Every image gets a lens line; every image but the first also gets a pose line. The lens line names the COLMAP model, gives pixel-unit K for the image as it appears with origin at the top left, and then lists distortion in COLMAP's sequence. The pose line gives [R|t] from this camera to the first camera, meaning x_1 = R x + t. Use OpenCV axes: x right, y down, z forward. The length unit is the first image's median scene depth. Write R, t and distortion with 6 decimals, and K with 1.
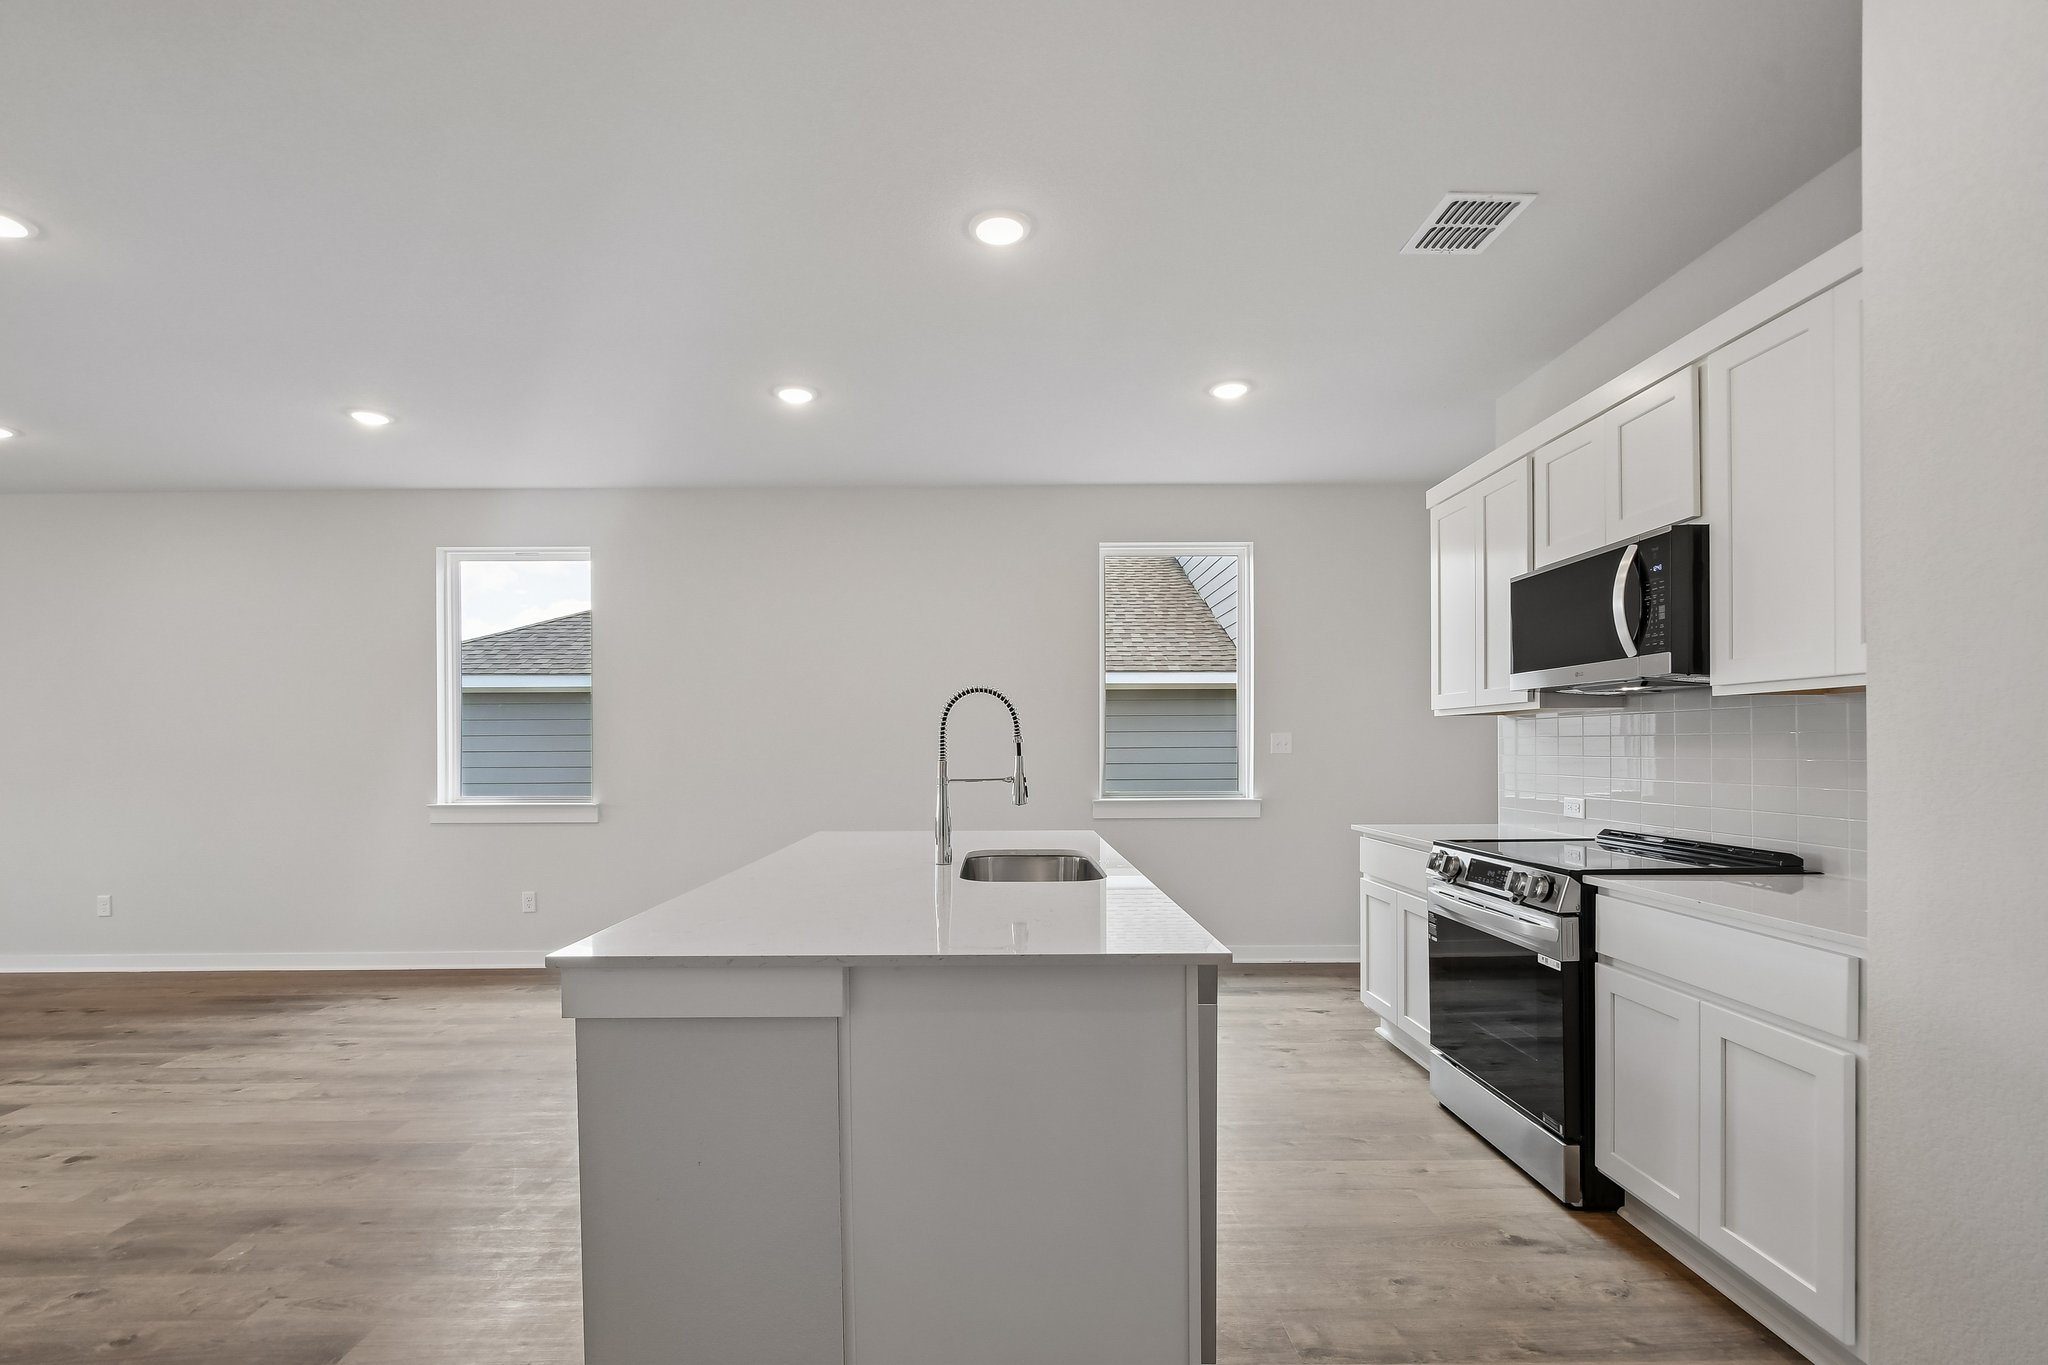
lens RADIAL K [[899.9, 0, 1002.6], [0, 899.9, 752.9], [0, 0, 1]] dist [0.004123, -0.001947]
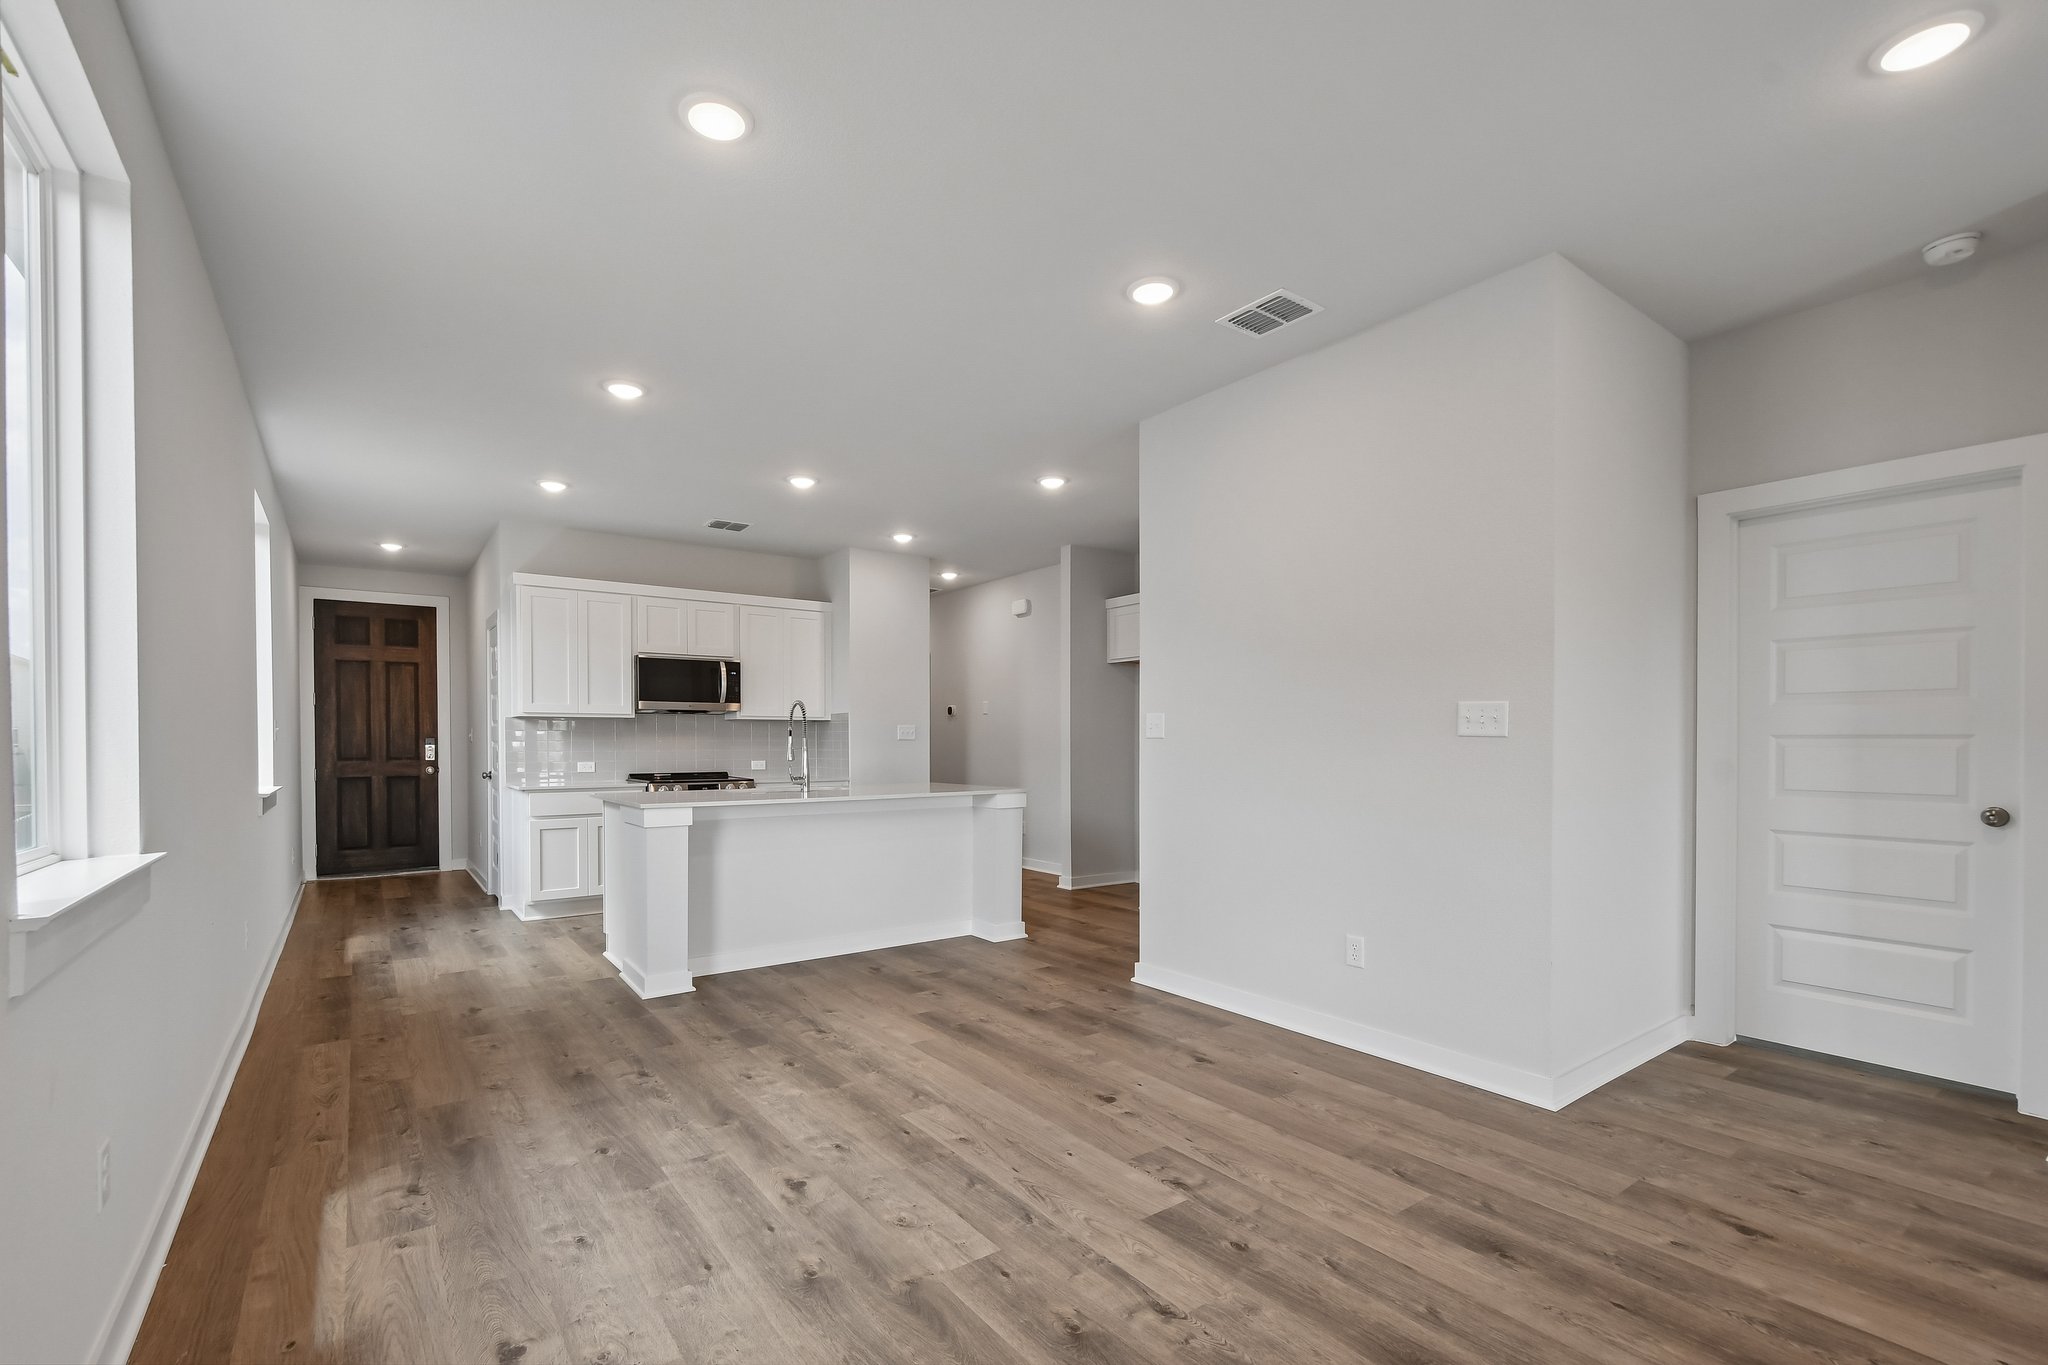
lens RADIAL K [[899.9, 0, 1002.6], [0, 899.9, 752.9], [0, 0, 1]] dist [0.004123, -0.001947]
pose [[-0.580062, -0.000140, 0.814572, -1.479237], [0.013607, 0.999859, 0.009861, 0.022077], [-0.814459, 0.016804, -0.579978, 1.389653]]
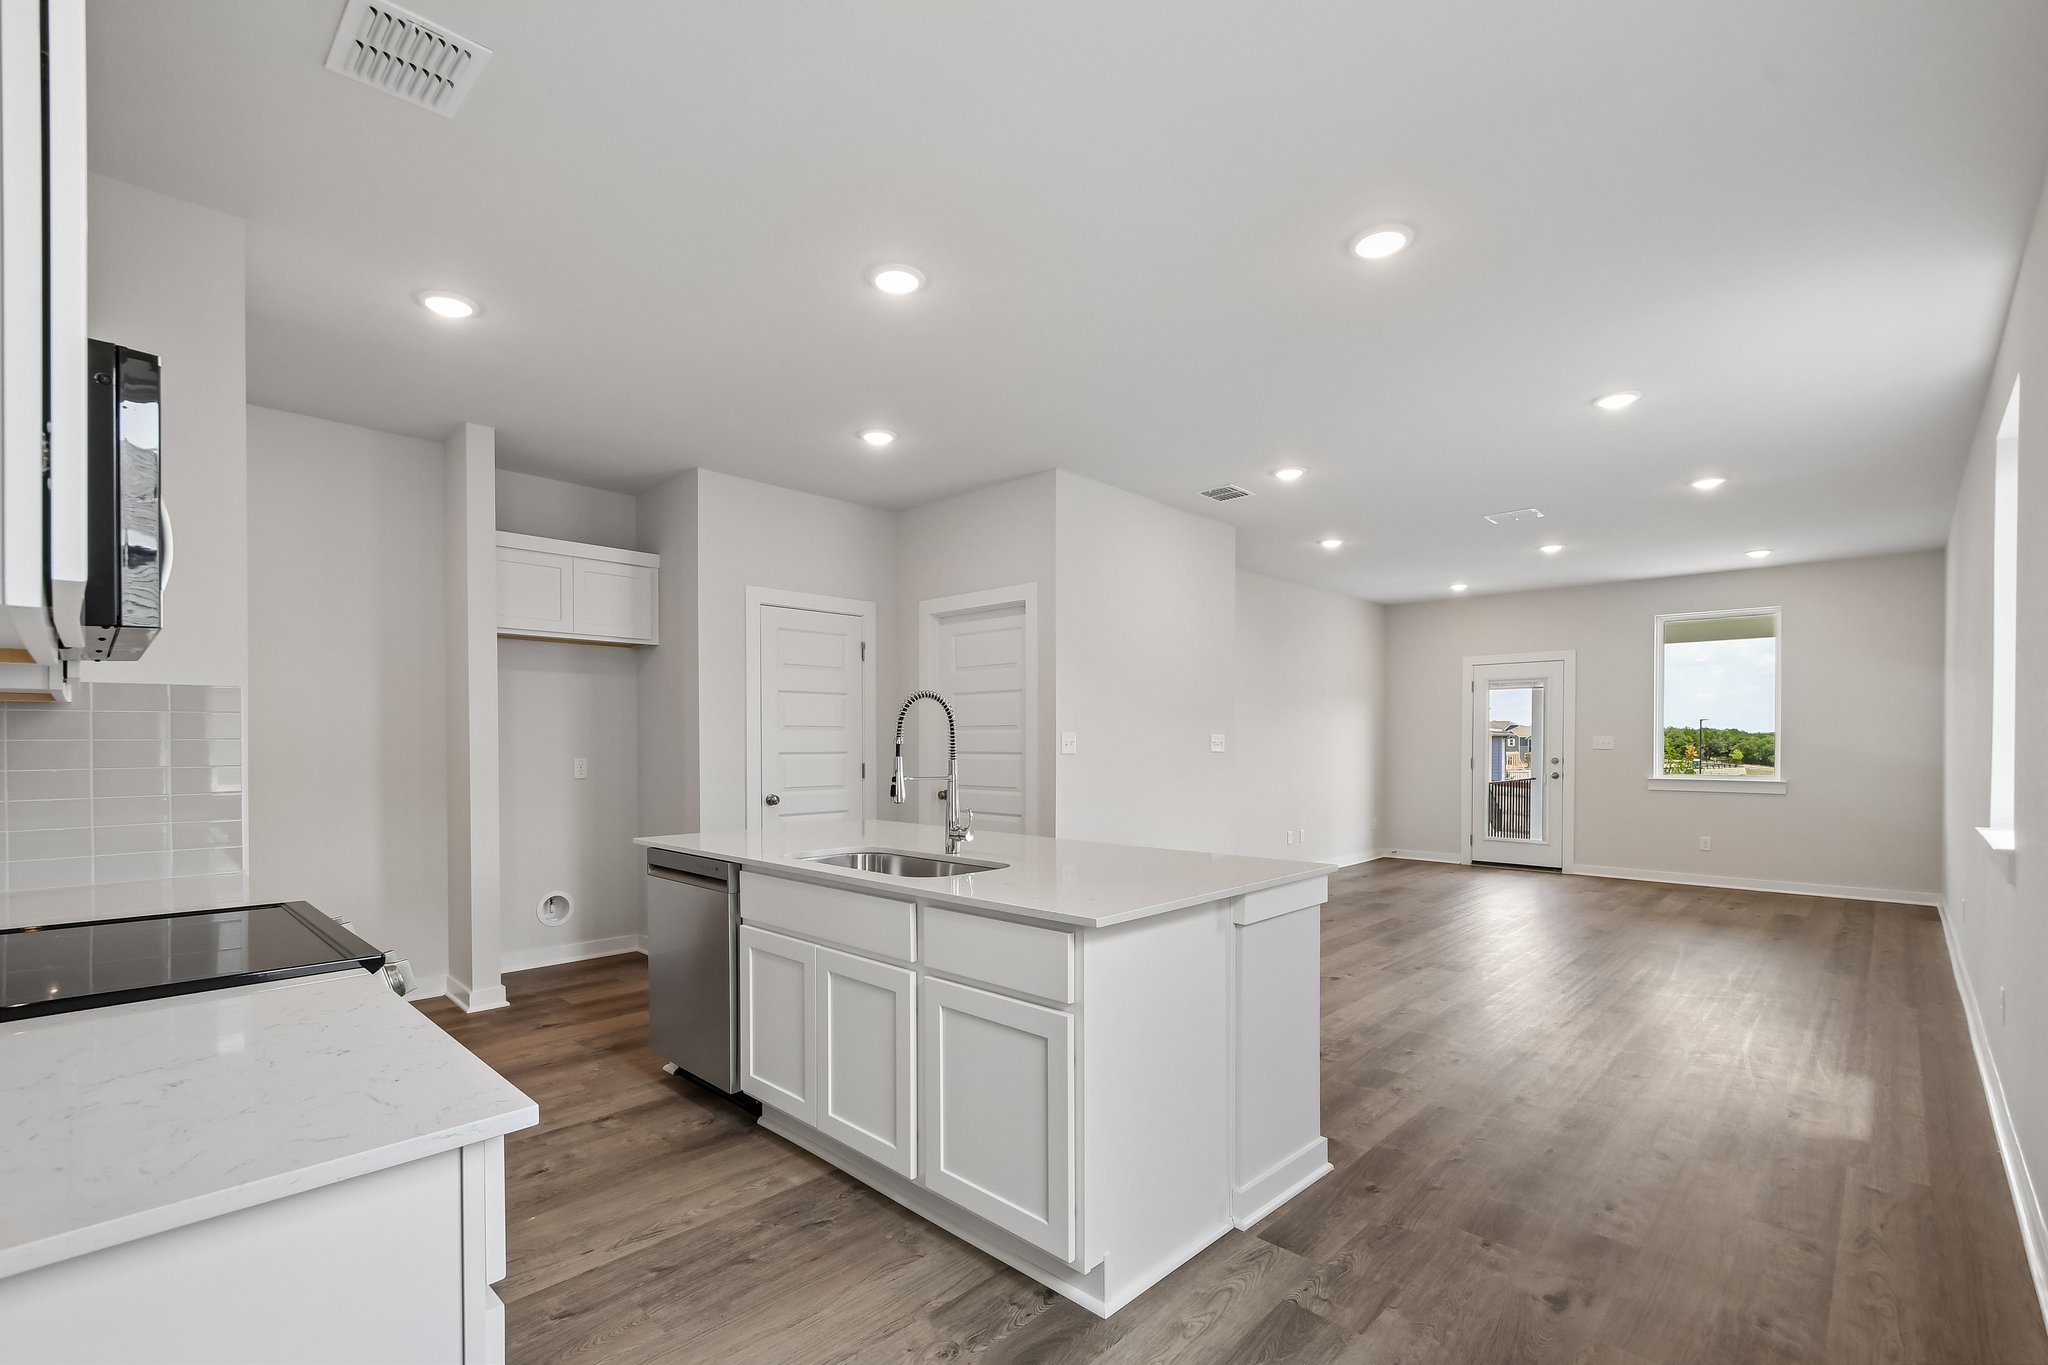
lens RADIAL K [[913.3, 0, 998.3], [0, 913.3, 749.4], [0, 0, 1]] dist [0.001149, -0.000467]
pose [[-0.703924, 0.016046, -0.710094, 0.538983], [0.001110, 0.999768, 0.021492, -0.021988], [0.710274, 0.014340, -0.703779, 1.432630]]
